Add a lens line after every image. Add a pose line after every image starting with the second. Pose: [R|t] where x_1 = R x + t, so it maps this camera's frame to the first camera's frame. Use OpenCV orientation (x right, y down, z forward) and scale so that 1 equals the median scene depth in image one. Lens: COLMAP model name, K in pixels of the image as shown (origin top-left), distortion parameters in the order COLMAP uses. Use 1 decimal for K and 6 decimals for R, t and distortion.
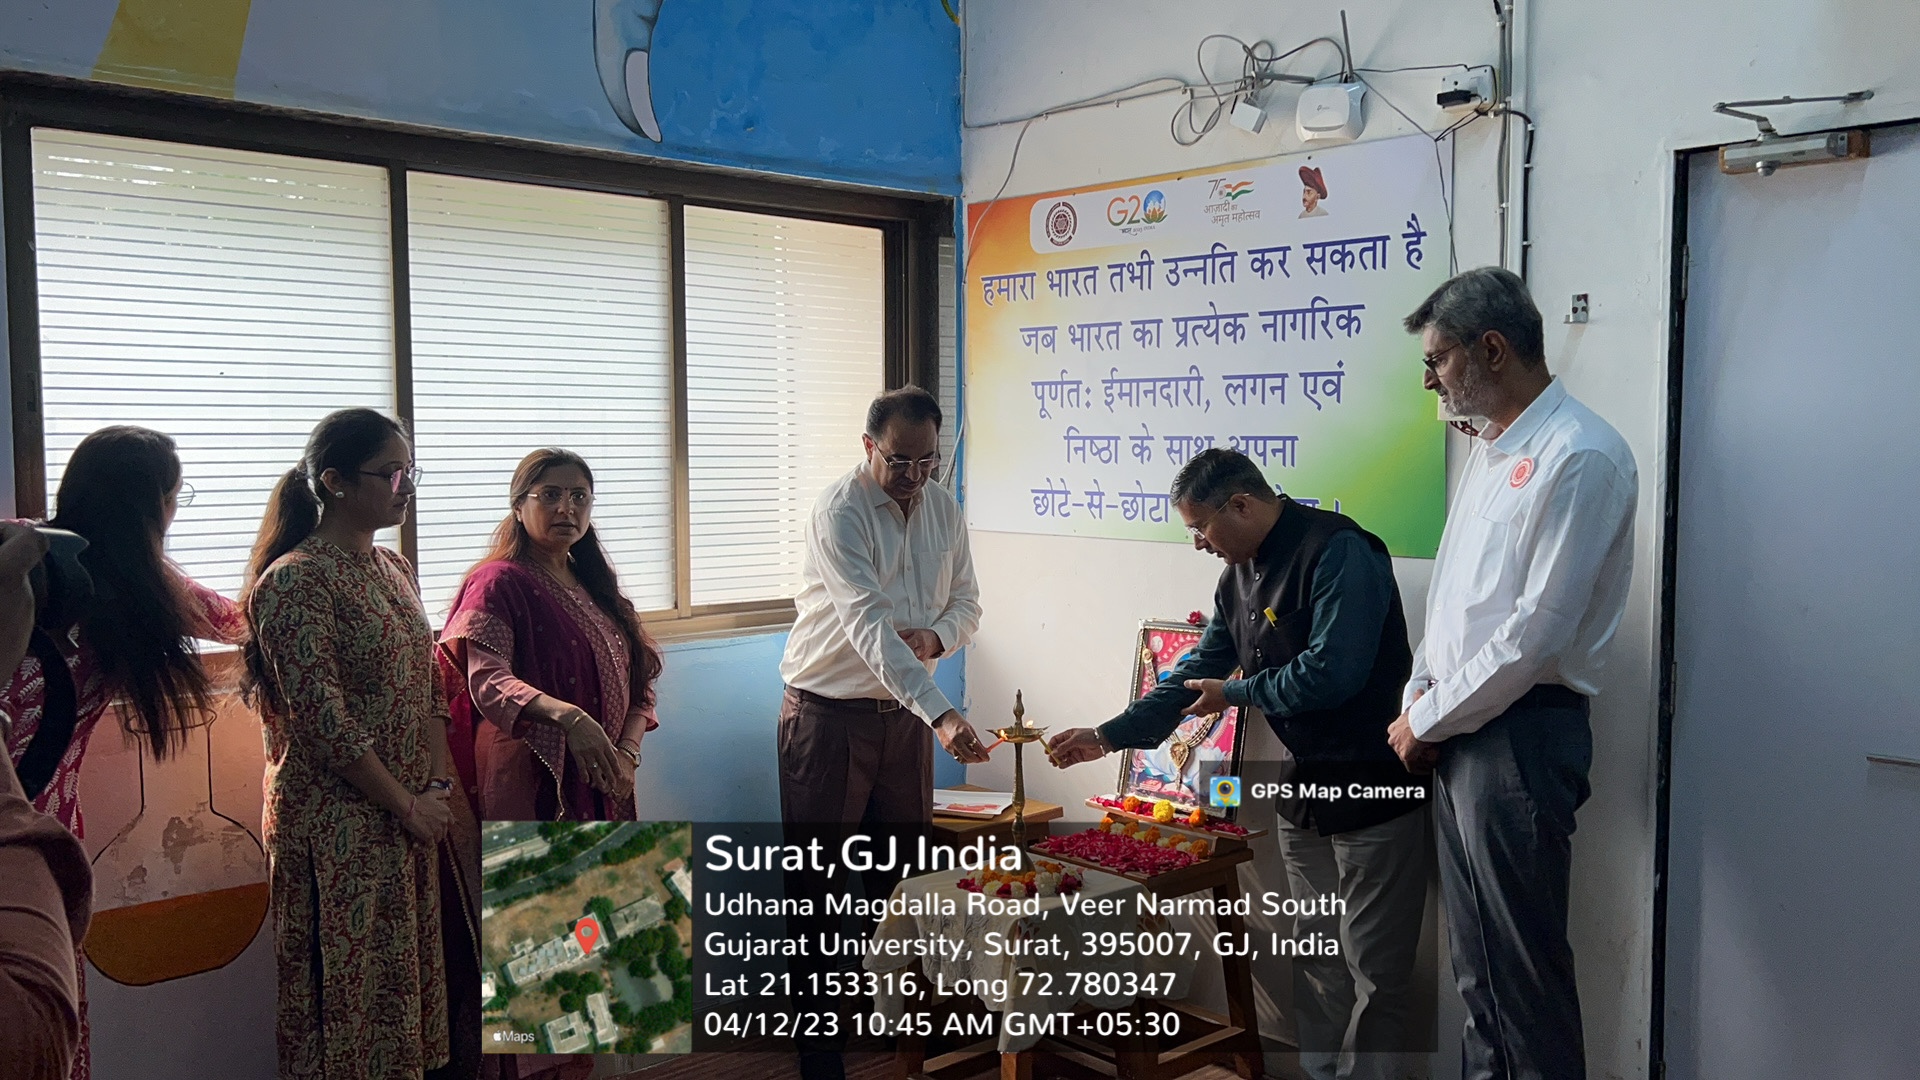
lens RADIAL K [[1682.2, 0, 985.6], [0, 1682.2, 558.7], [0, 0, 1]] dist [0.052915, -0.073825]
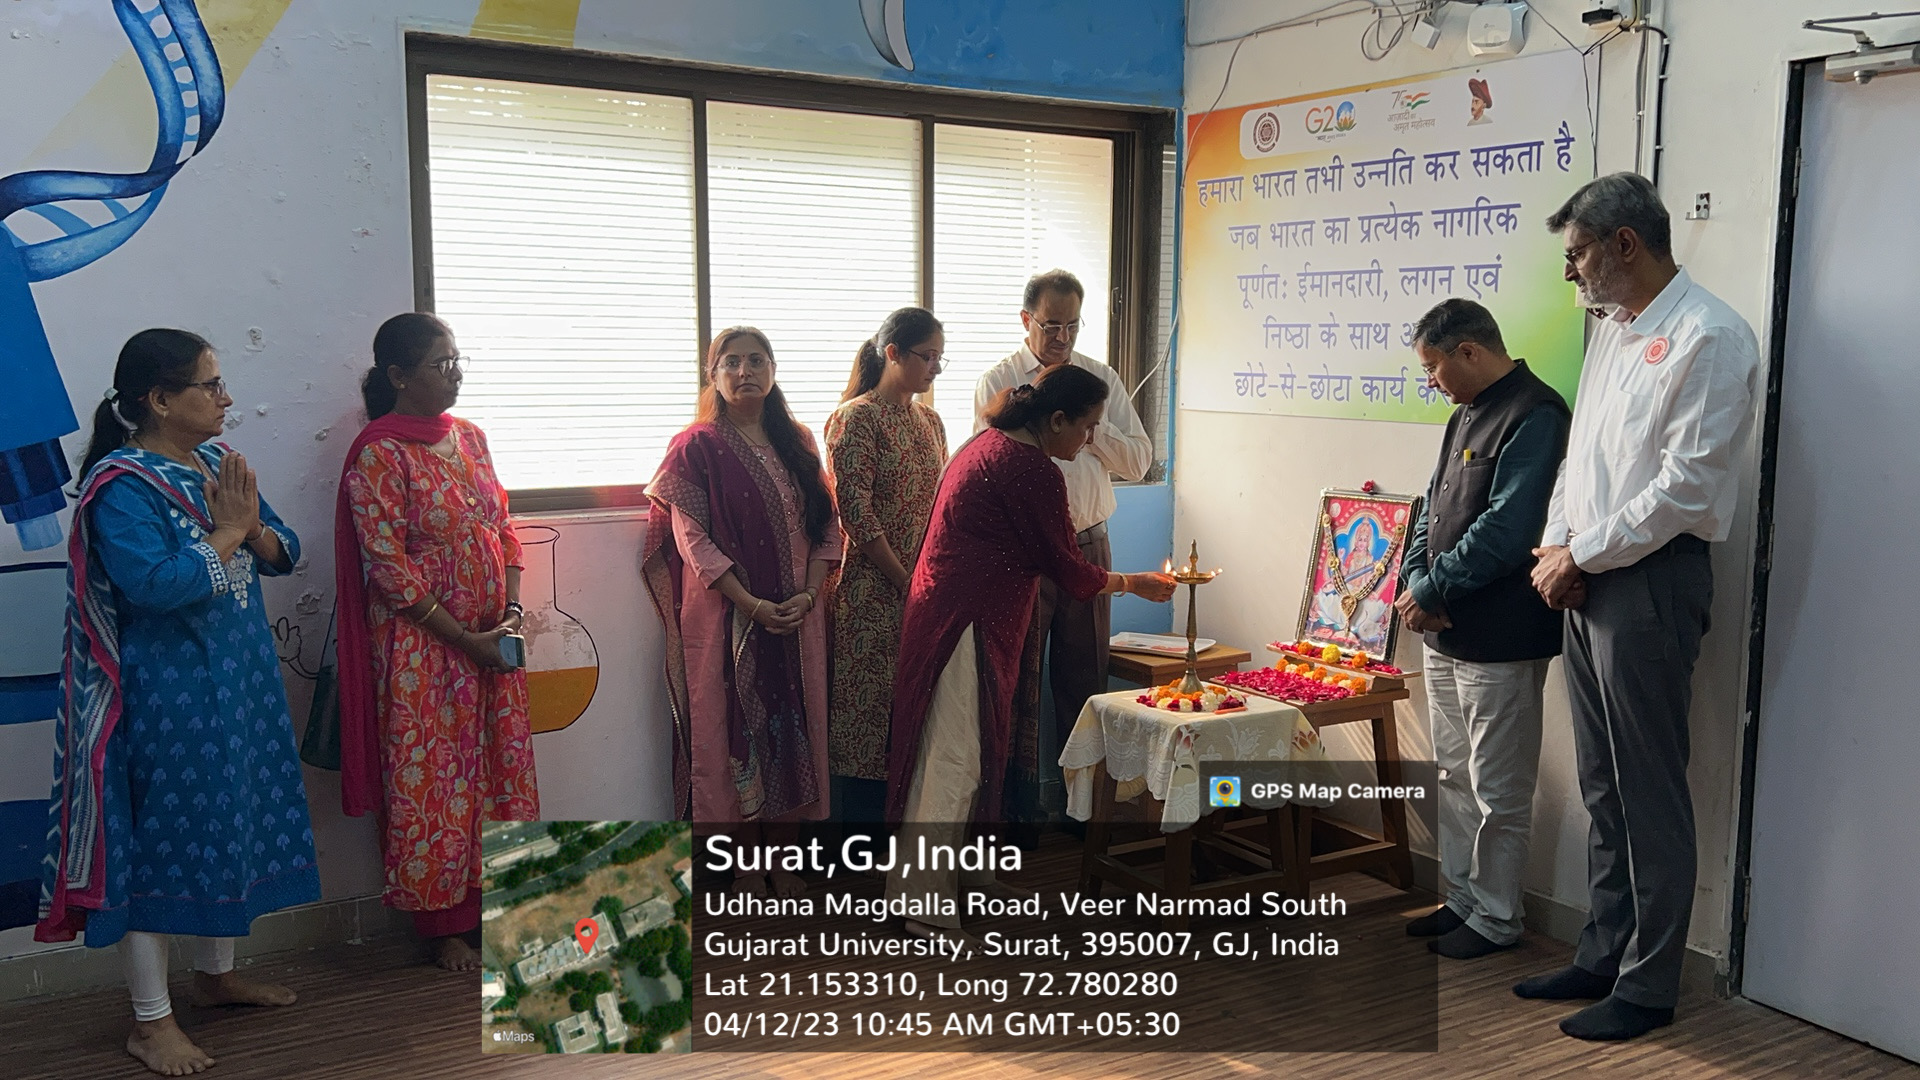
lens RADIAL K [[1682.2, 0, 968.8], [0, 1682.2, 548.8], [0, 0, 1]] dist [0.052915, -0.073825]
pose [[0.981139, 0.030940, -0.190810, 0.083780], [-0.021218, 0.998380, 0.052784, 0.024581], [0.192134, -0.047740, 0.980207, -0.168436]]
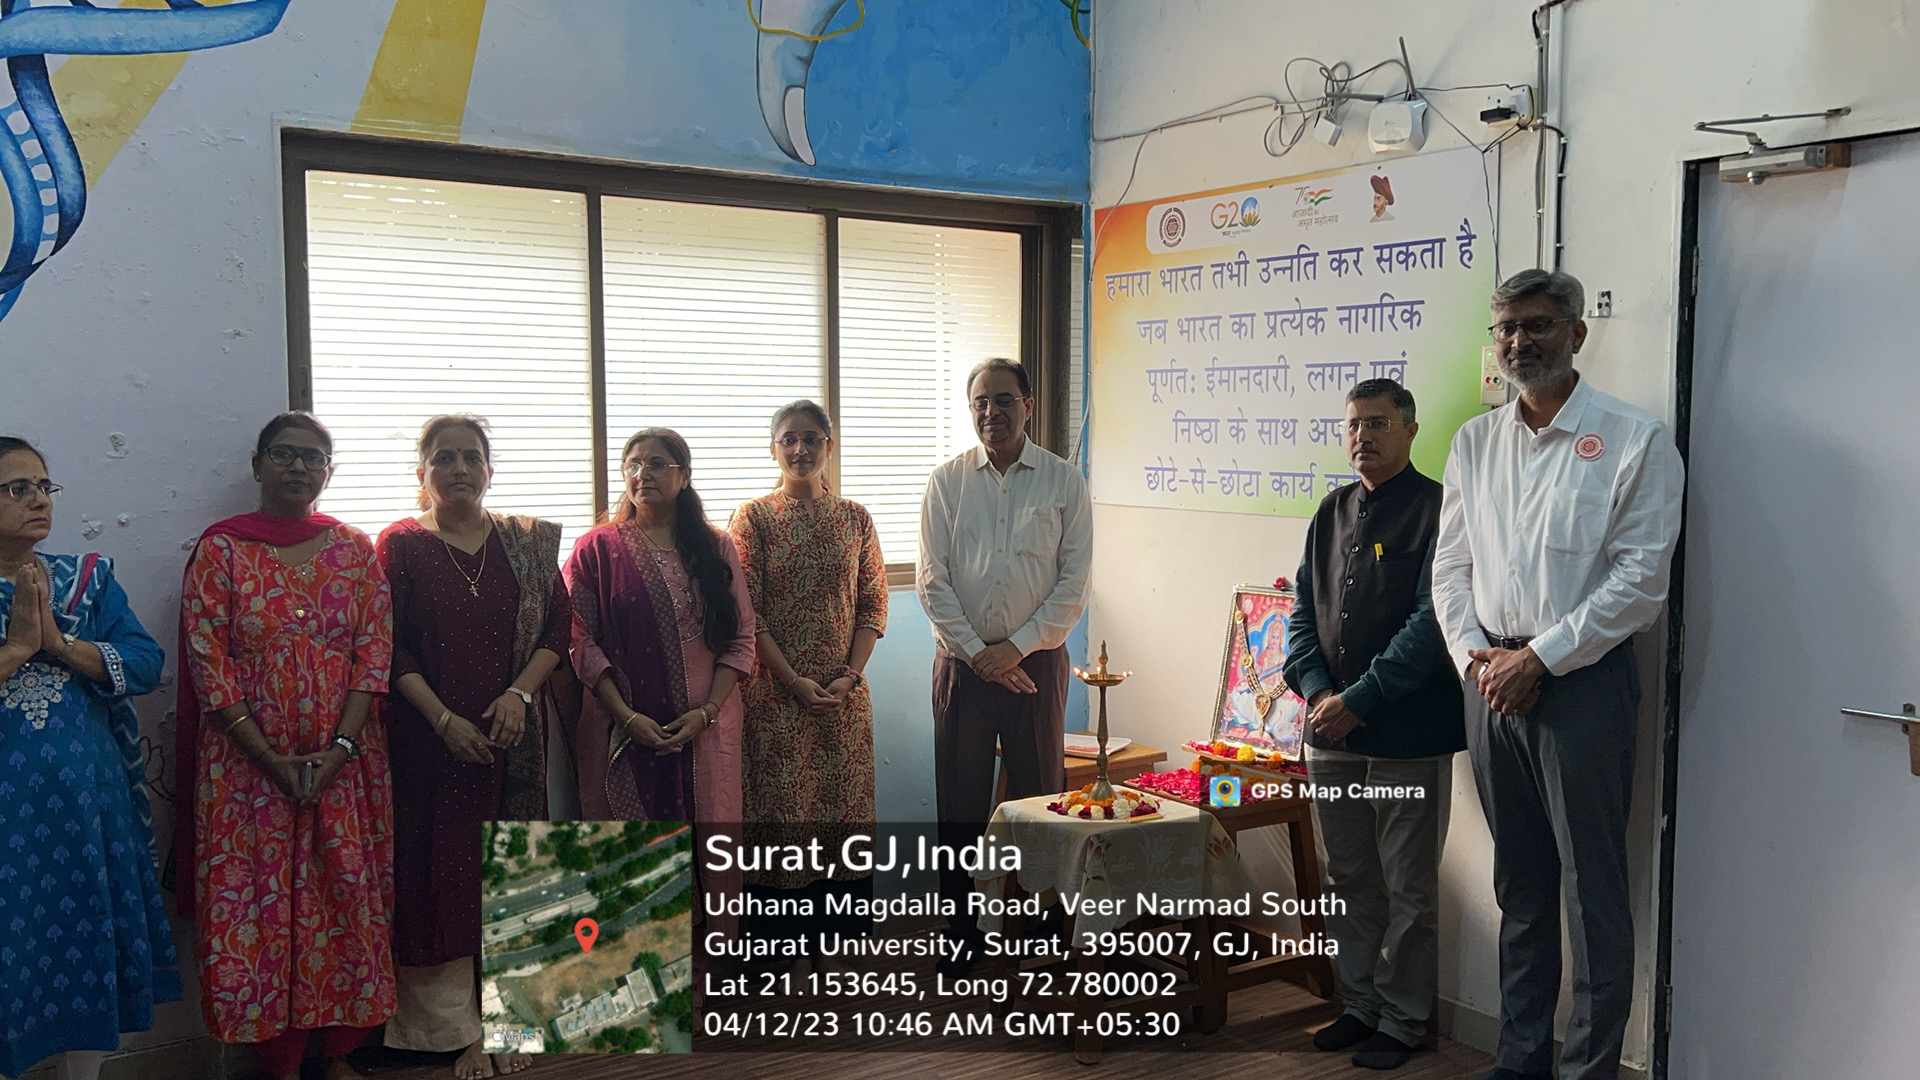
lens RADIAL K [[1682.2, 0, 971.7], [0, 1682.2, 551.5], [0, 0, 1]] dist [0.052915, -0.073825]
pose [[0.988801, 0.013496, -0.148628, 0.093676], [-0.012646, 0.999898, 0.006662, 0.010357], [0.148703, -0.004707, 0.988871, -0.136299]]
